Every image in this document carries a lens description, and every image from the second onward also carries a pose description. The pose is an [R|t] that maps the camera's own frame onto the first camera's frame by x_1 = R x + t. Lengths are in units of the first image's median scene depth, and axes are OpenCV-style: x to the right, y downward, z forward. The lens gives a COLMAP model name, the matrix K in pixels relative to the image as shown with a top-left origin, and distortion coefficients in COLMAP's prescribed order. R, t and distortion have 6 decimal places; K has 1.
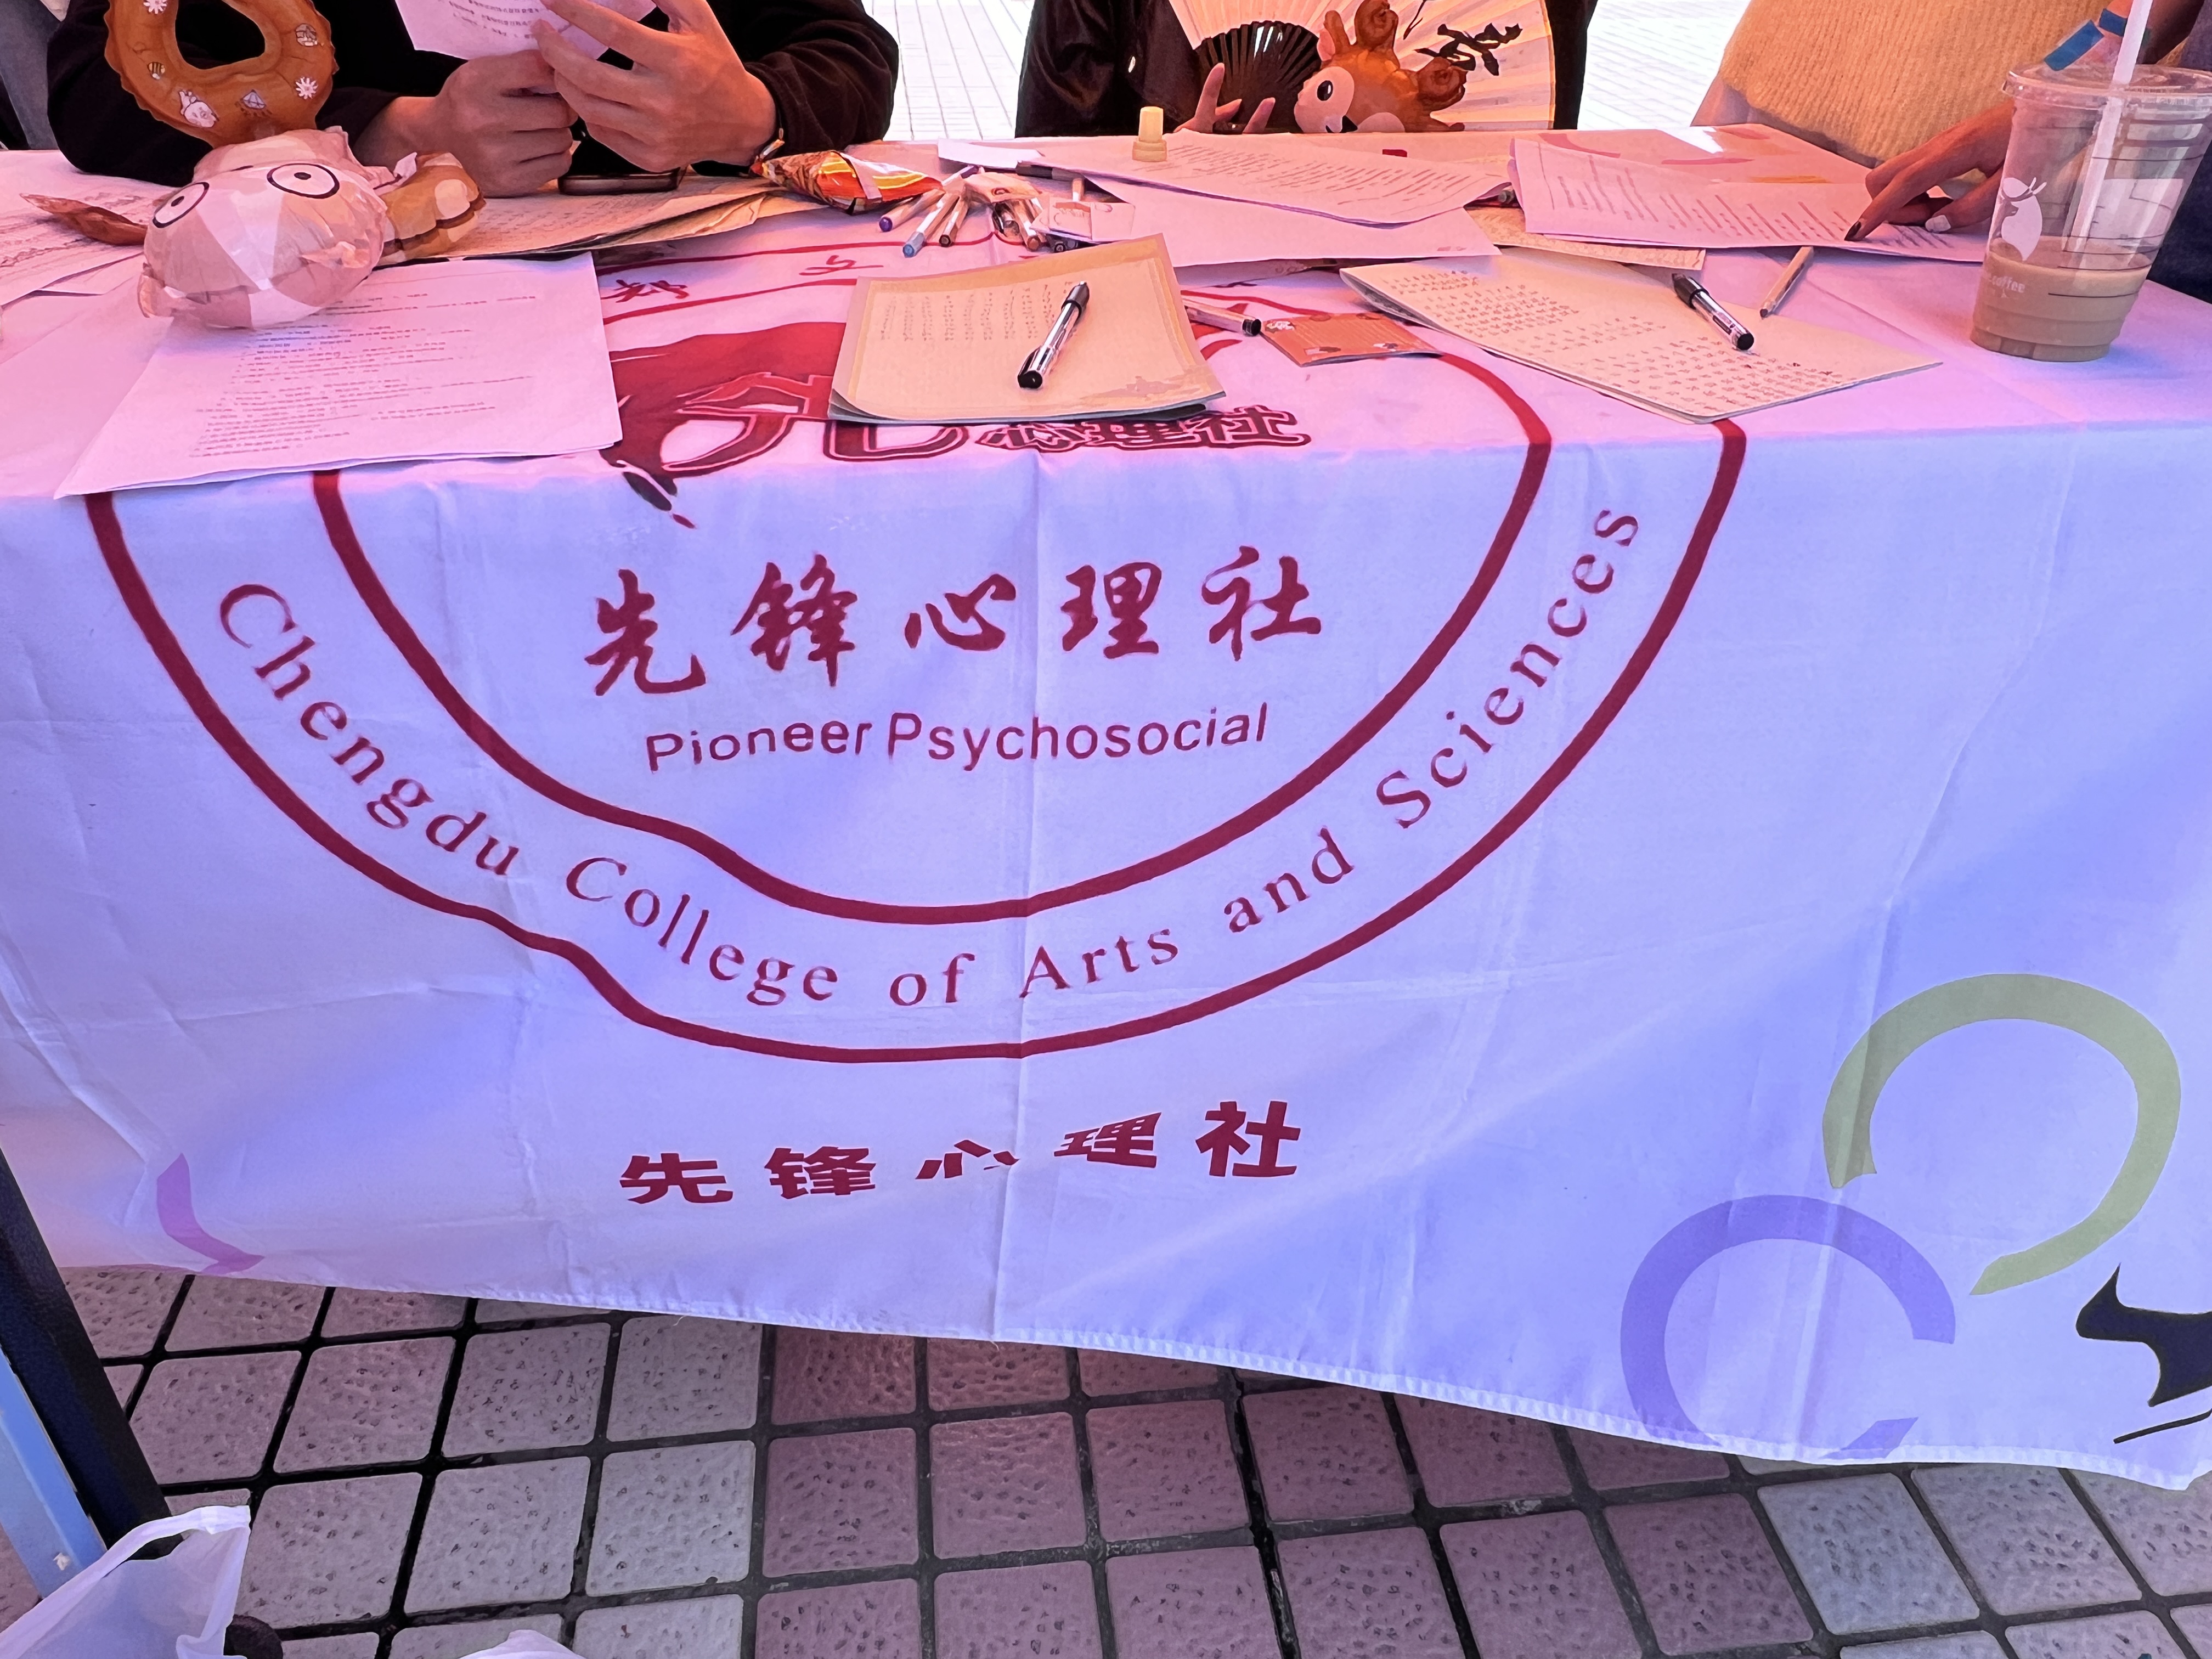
lens RADIAL K [[1530.1, 0, 1088.9], [0, 1530.1, 843.2], [0, 0, 1]] dist [-0.006739, 0.000630]
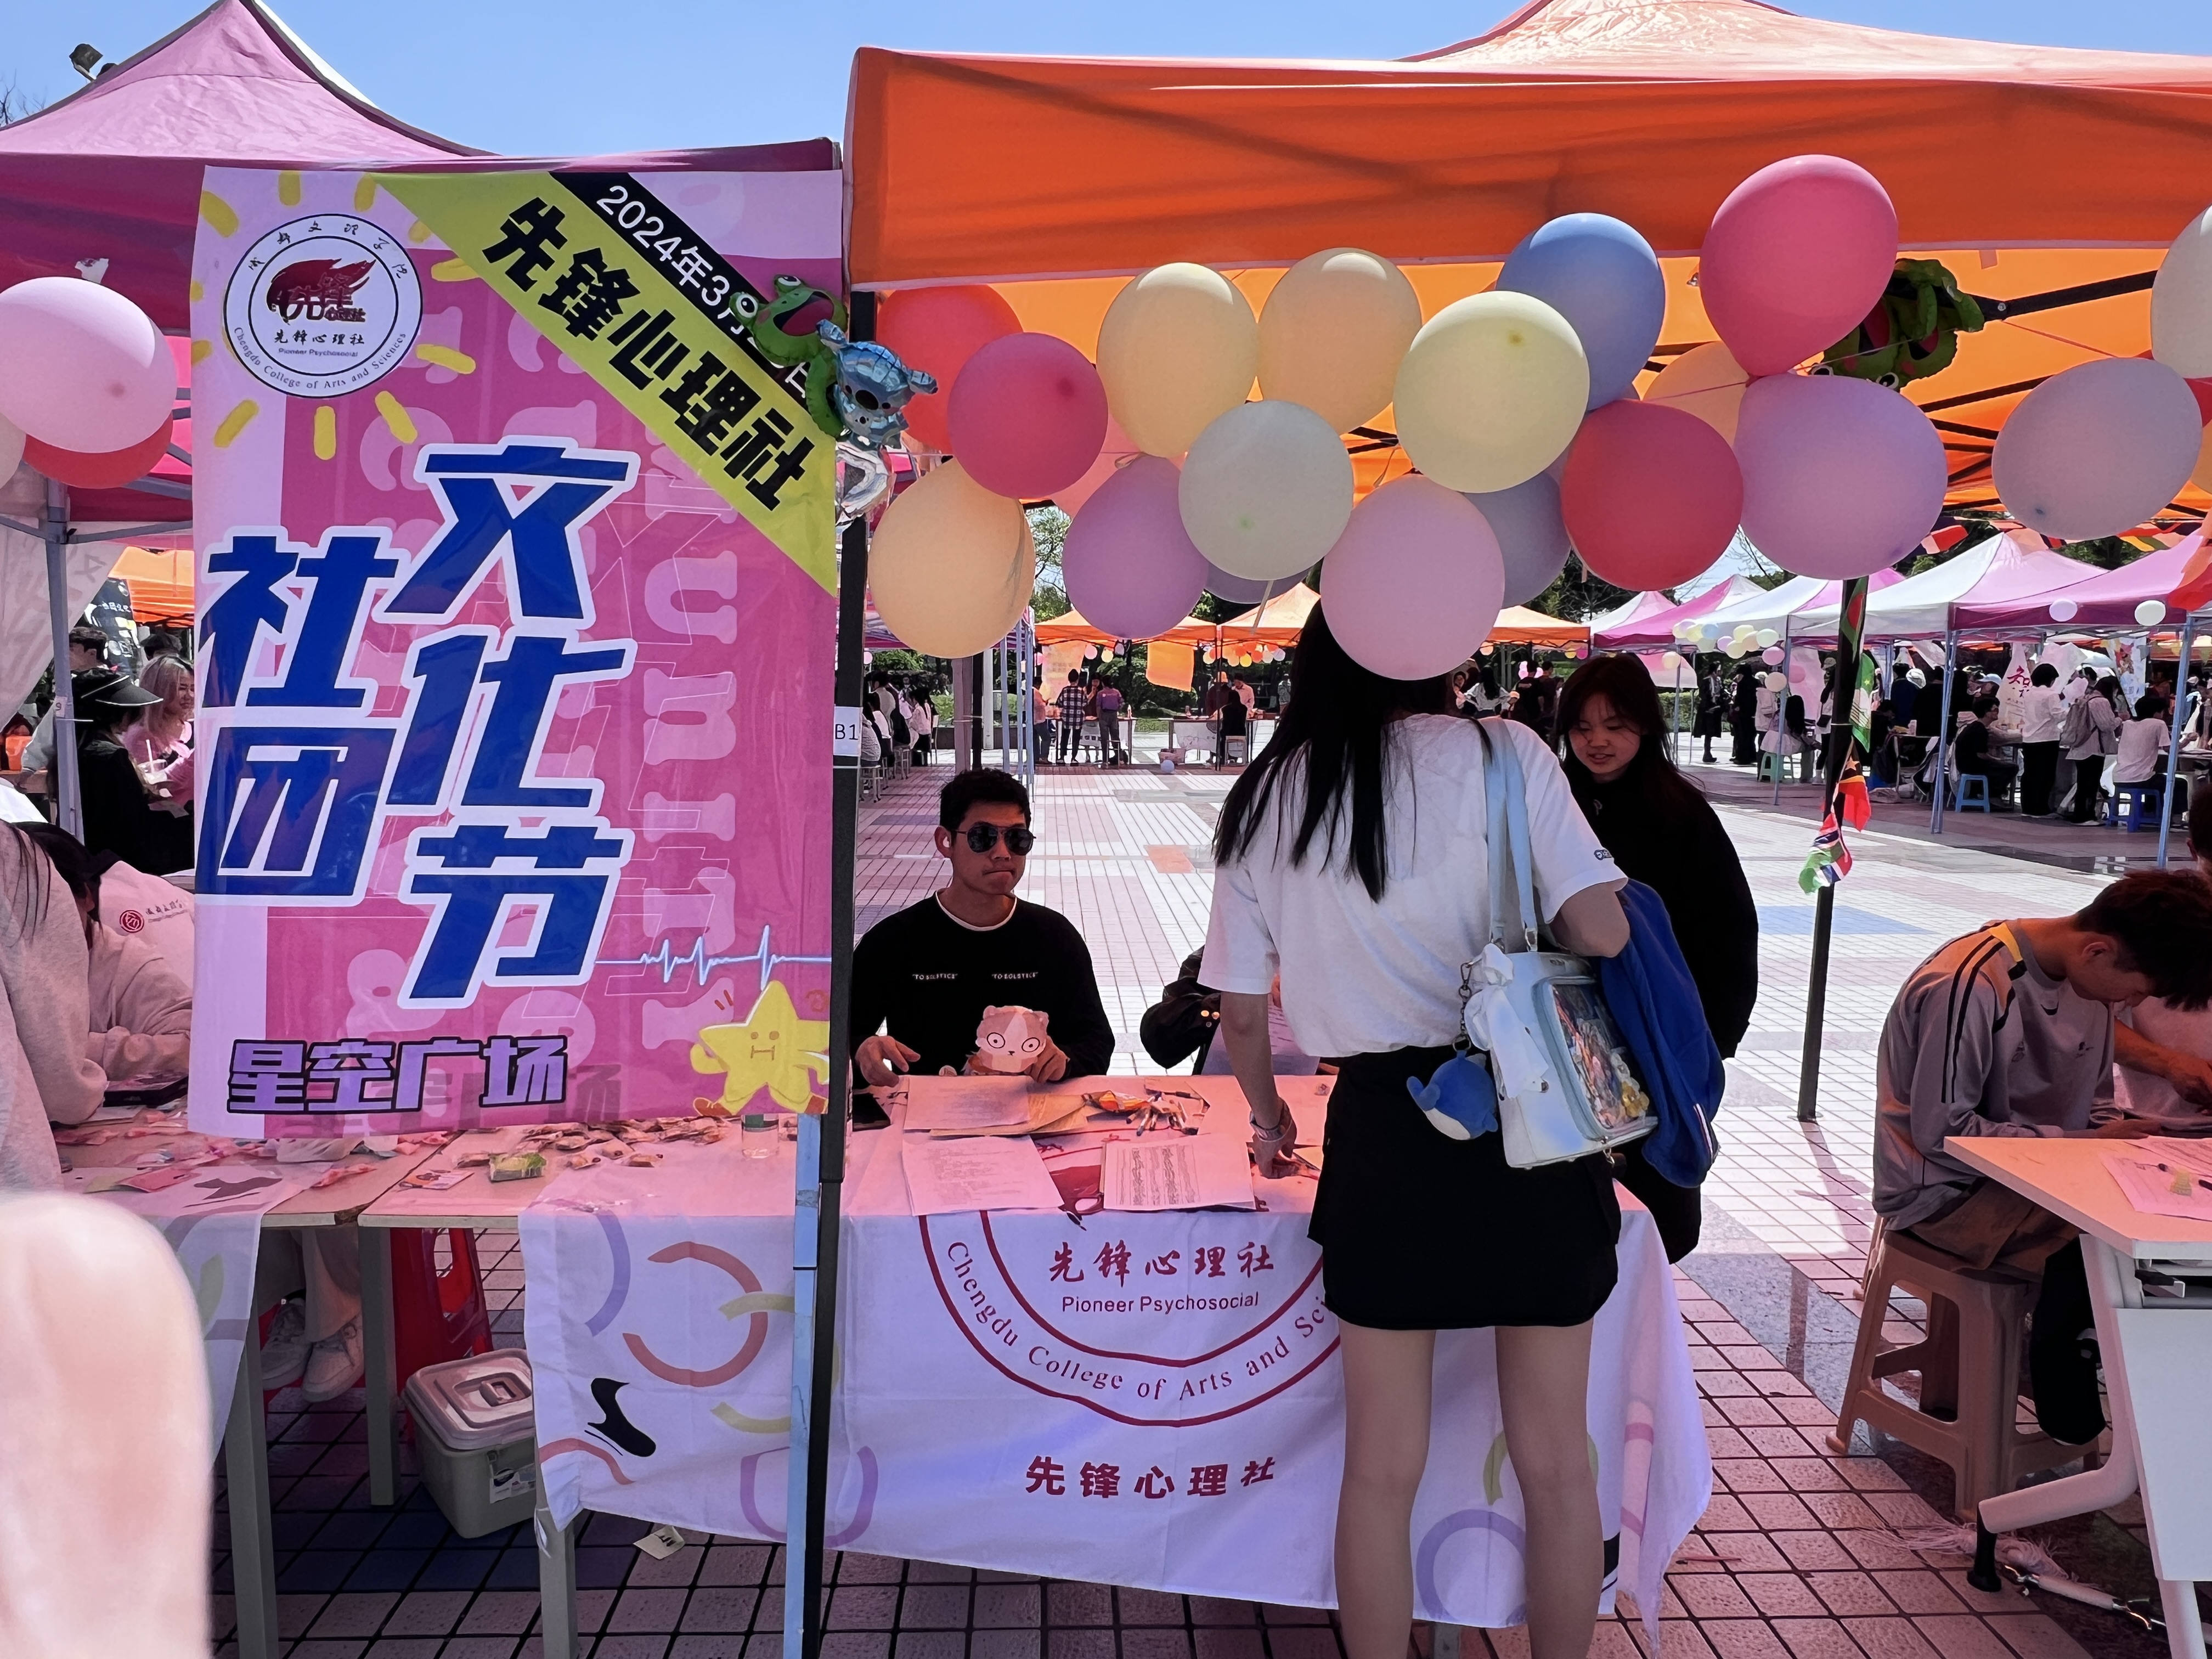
lens RADIAL K [[1436.6, 0, 1089.7], [0, 1436.6, 836.8], [0, 0, 1]] dist [-0.007871, -0.000044]
pose [[0.995784, 0.007383, -0.091429, 0.032163], [-0.050315, 0.877383, -0.477145, 0.512463], [0.076696, 0.479734, 0.874056, -2.064379]]
